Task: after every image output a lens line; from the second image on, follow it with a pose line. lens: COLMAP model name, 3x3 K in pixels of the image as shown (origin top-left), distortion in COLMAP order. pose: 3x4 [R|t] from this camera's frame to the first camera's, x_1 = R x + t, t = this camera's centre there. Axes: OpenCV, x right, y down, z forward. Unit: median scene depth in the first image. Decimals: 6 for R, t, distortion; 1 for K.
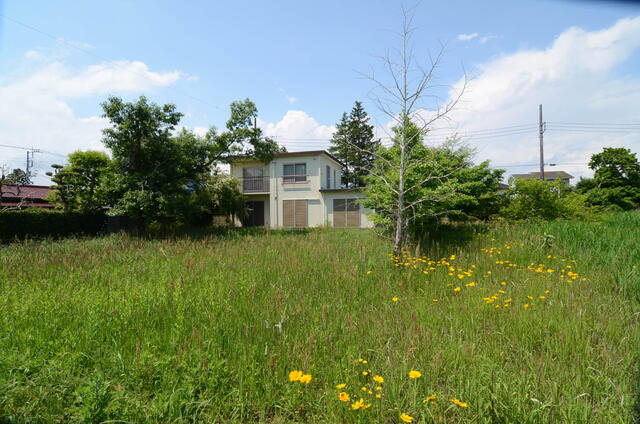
lens RADIAL K [[390.1, 0, 320.0], [0, 390.1, 212.0], [0, 0, 1]] dist [-0.004581, -0.001818]
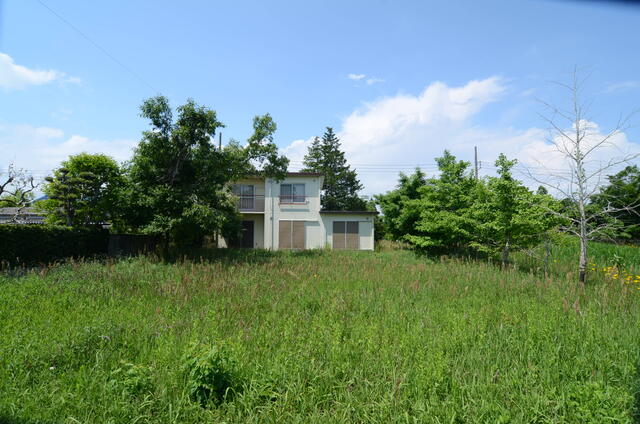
lens RADIAL K [[390.1, 0, 320.0], [0, 390.1, 212.0], [0, 0, 1]] dist [-0.004581, -0.001818]
pose [[0.952719, 0.036643, 0.301636, -0.296077], [-0.018501, 0.997856, -0.062786, 0.007294], [-0.303290, 0.054237, 0.951354, 0.050298]]
